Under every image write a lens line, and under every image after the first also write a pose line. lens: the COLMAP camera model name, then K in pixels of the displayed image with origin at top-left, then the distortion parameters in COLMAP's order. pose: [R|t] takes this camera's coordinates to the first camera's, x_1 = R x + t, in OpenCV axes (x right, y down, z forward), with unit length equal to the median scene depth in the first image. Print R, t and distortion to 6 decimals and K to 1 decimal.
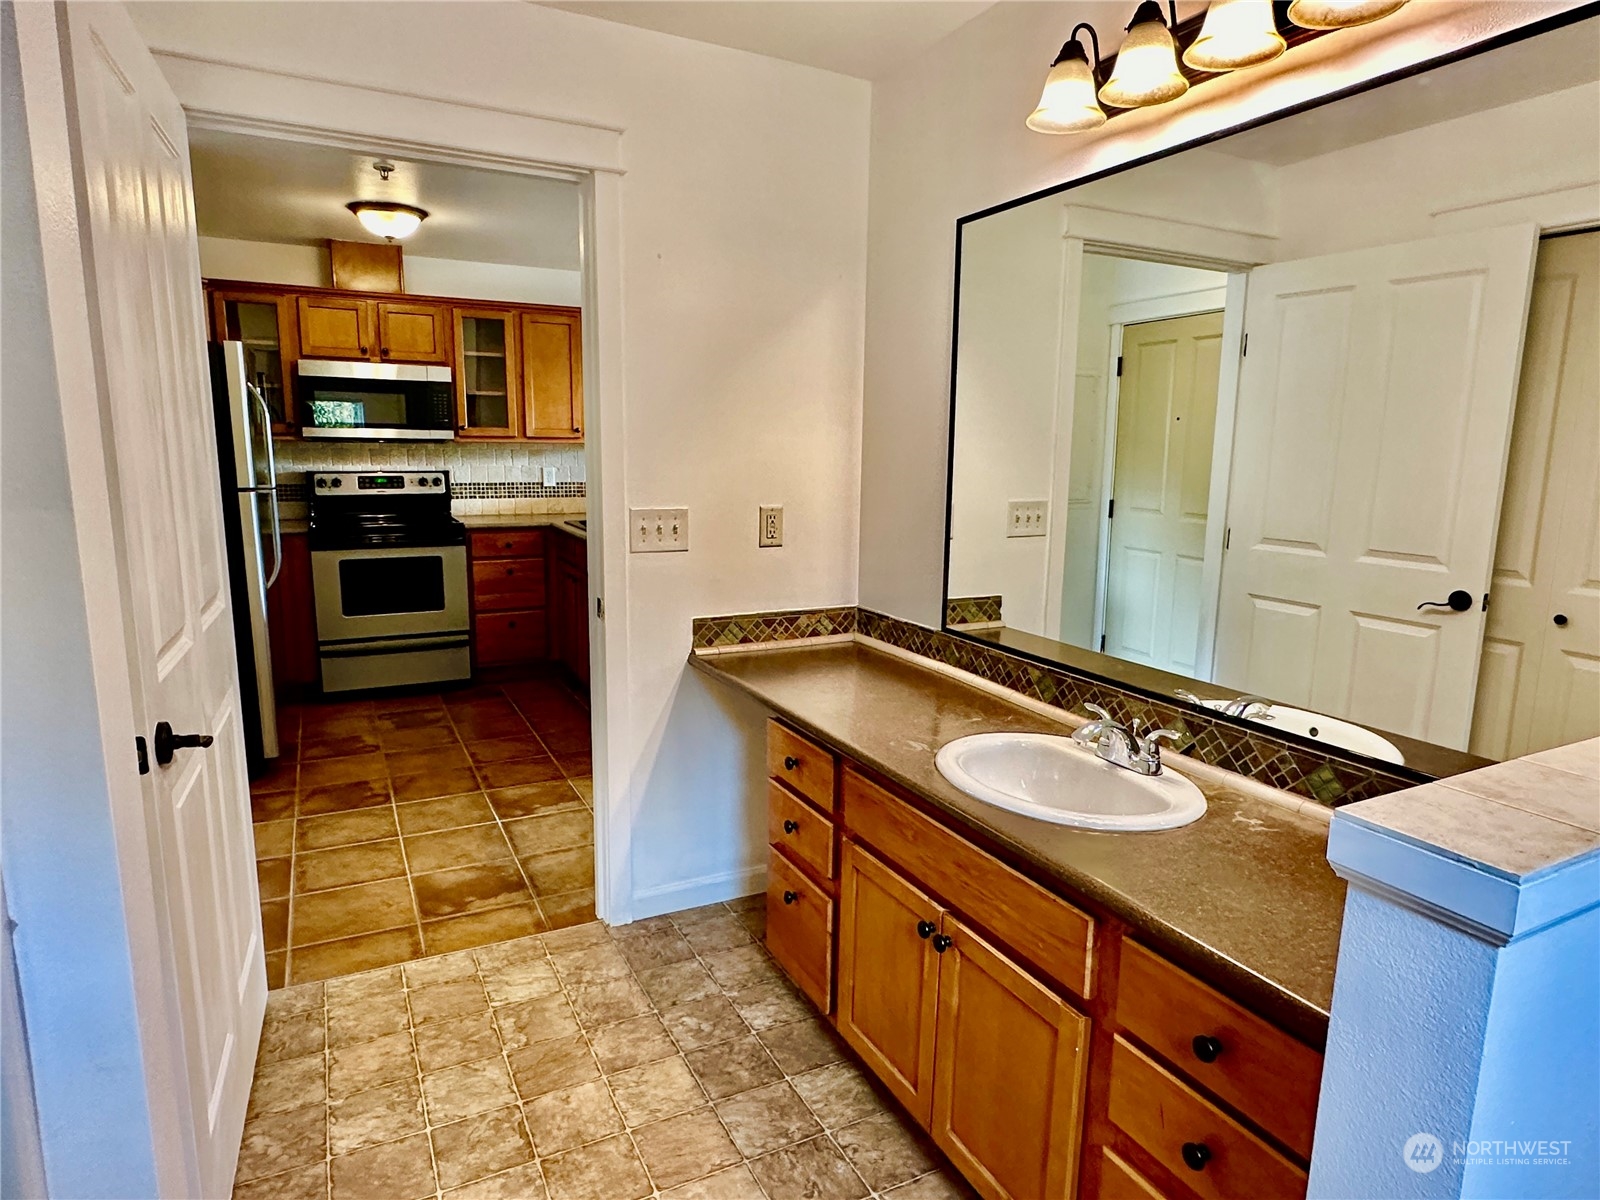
lens RADIAL K [[919.9, 0, 806.4], [0, 919.9, 609.0], [0, 0, 1]] dist [-0.009997, 0.009010]
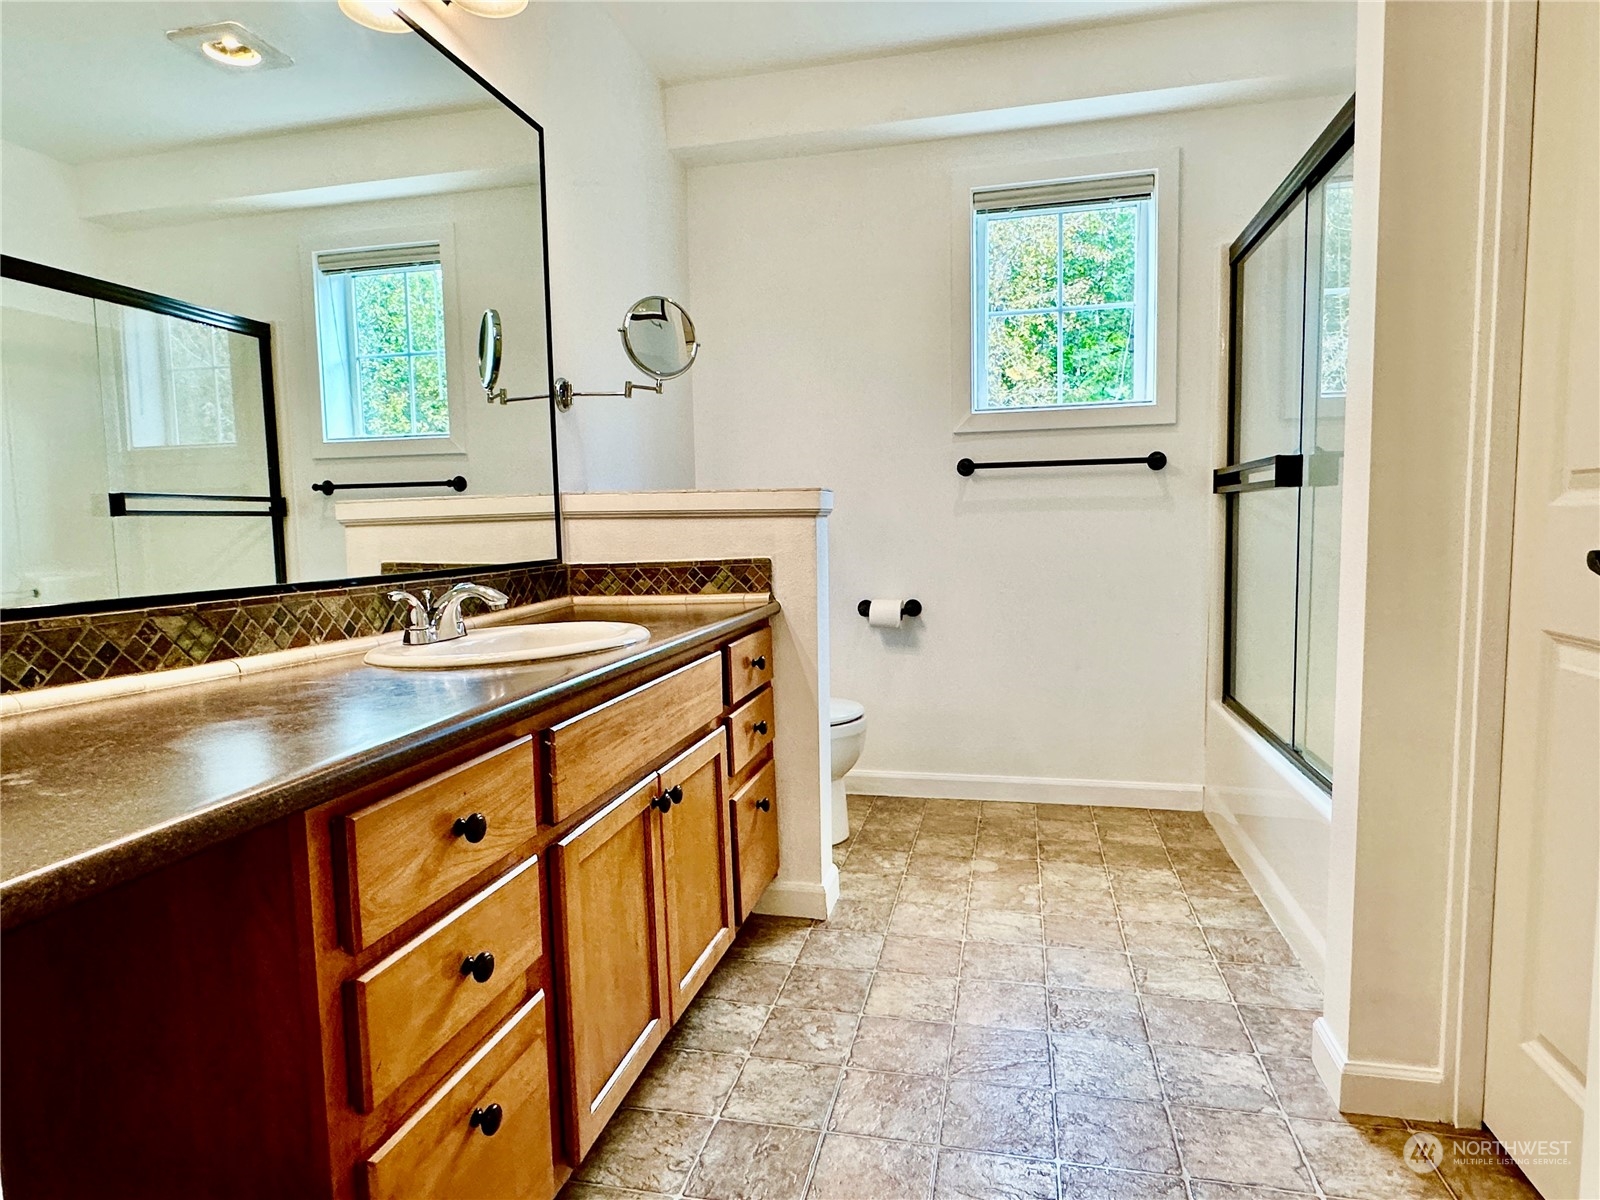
lens RADIAL K [[919.9, 0, 793.0], [0, 919.9, 597.8], [0, 0, 1]] dist [-0.009997, 0.009010]
pose [[-0.766782, -0.047991, 0.640111, -0.464472], [0.119965, 0.968918, 0.216347, -0.026374], [-0.630598, 0.242682, -0.737192, 1.309807]]
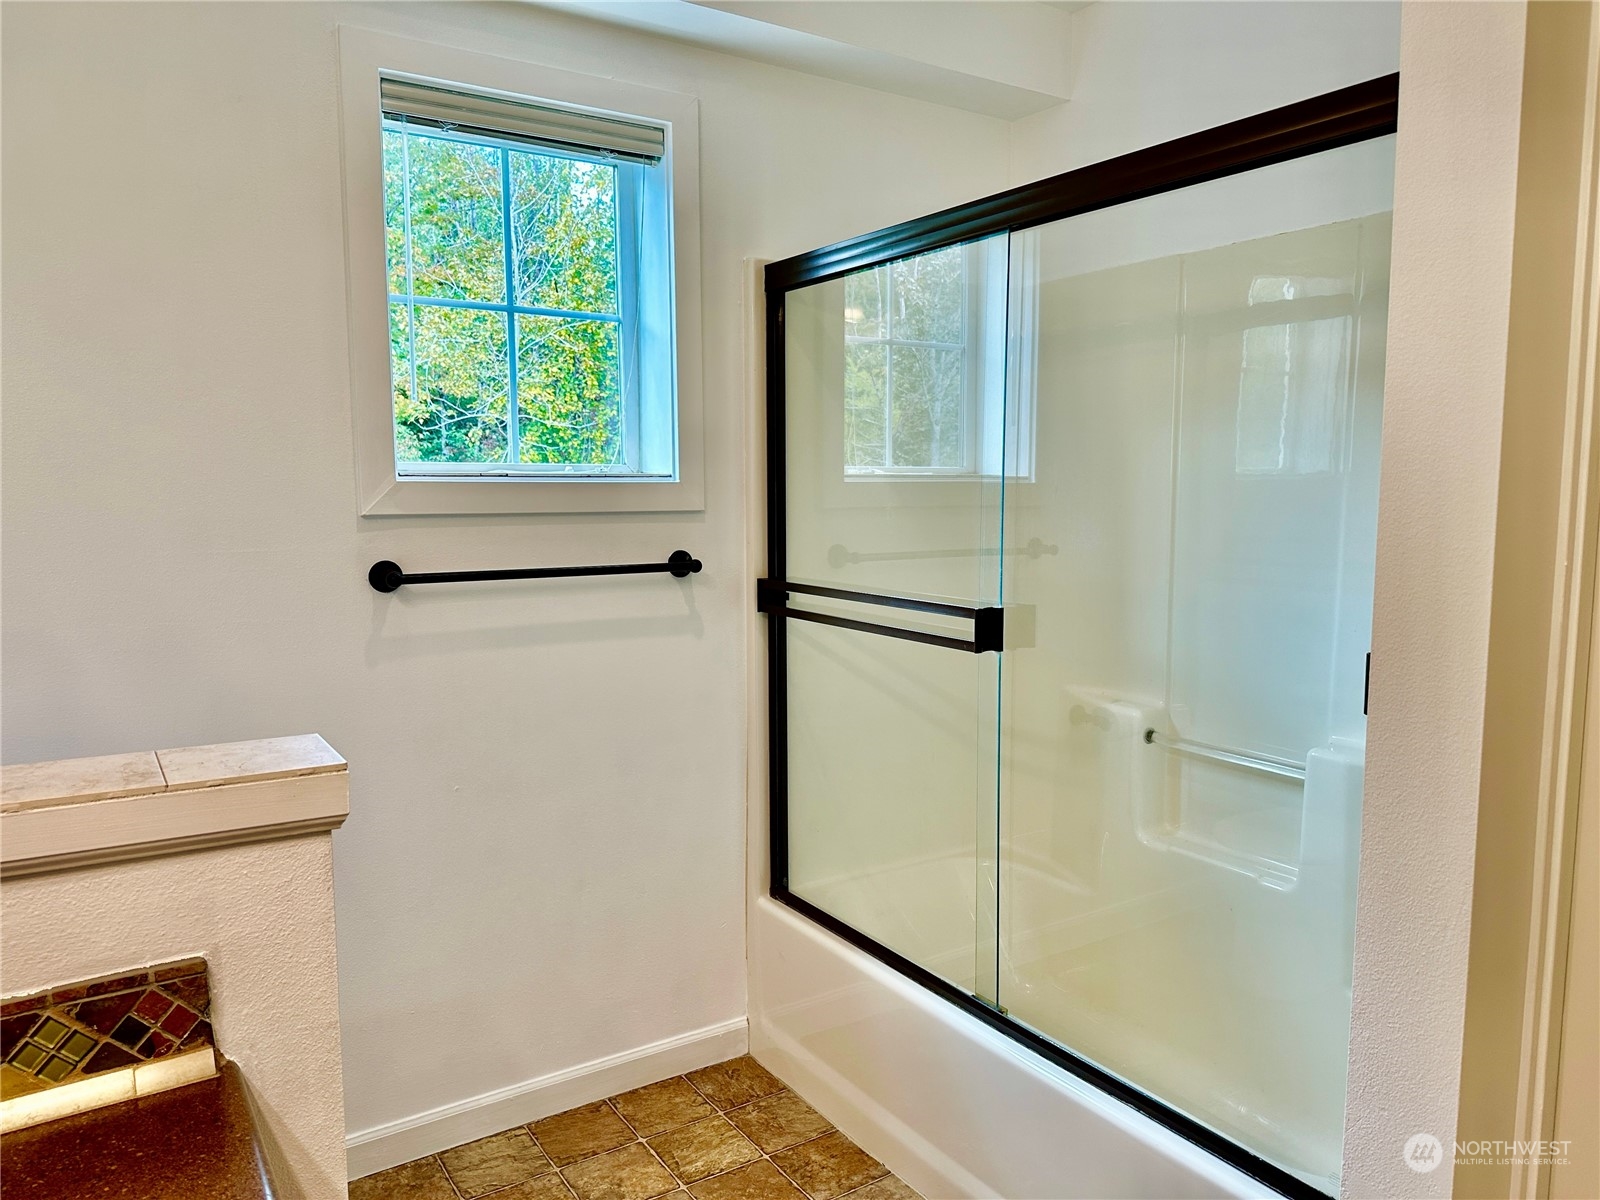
lens RADIAL K [[1131.5, 0, 806.3], [0, 1131.5, 616.3], [0, 0, 1]] dist [0.084329, -0.046096]
pose [[-0.996930, 0.004911, -0.078150, 0.011316], [-0.016645, 0.961932, 0.272780, -0.135029], [0.076514, 0.273243, -0.958897, 0.996630]]
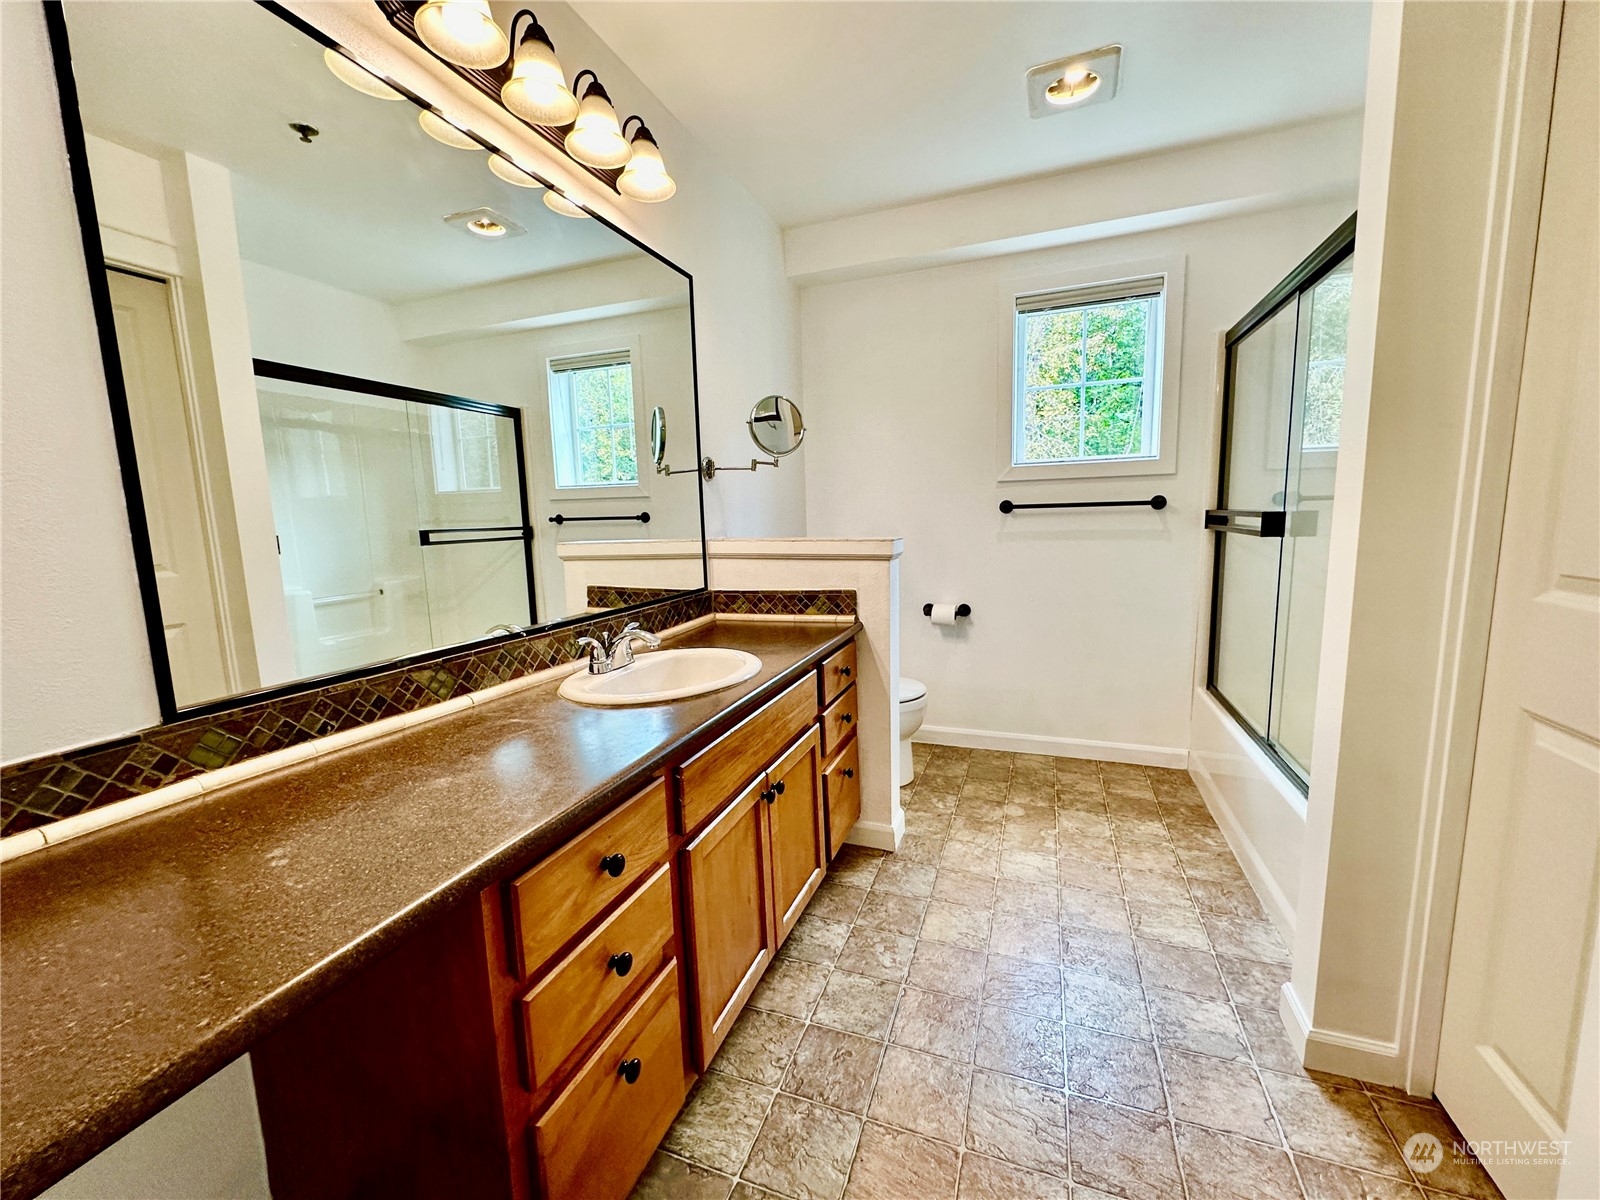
lens RADIAL K [[630.7, 0, 801.0], [0, 630.7, 593.1], [0, 0, 1]] dist [-0.001360, 0.001686]
pose [[-0.677752, -0.086279, 0.730211, -0.426881], [0.143523, 0.958467, 0.246461, -0.101344], [-0.721148, 0.271841, -0.637219, 1.222534]]
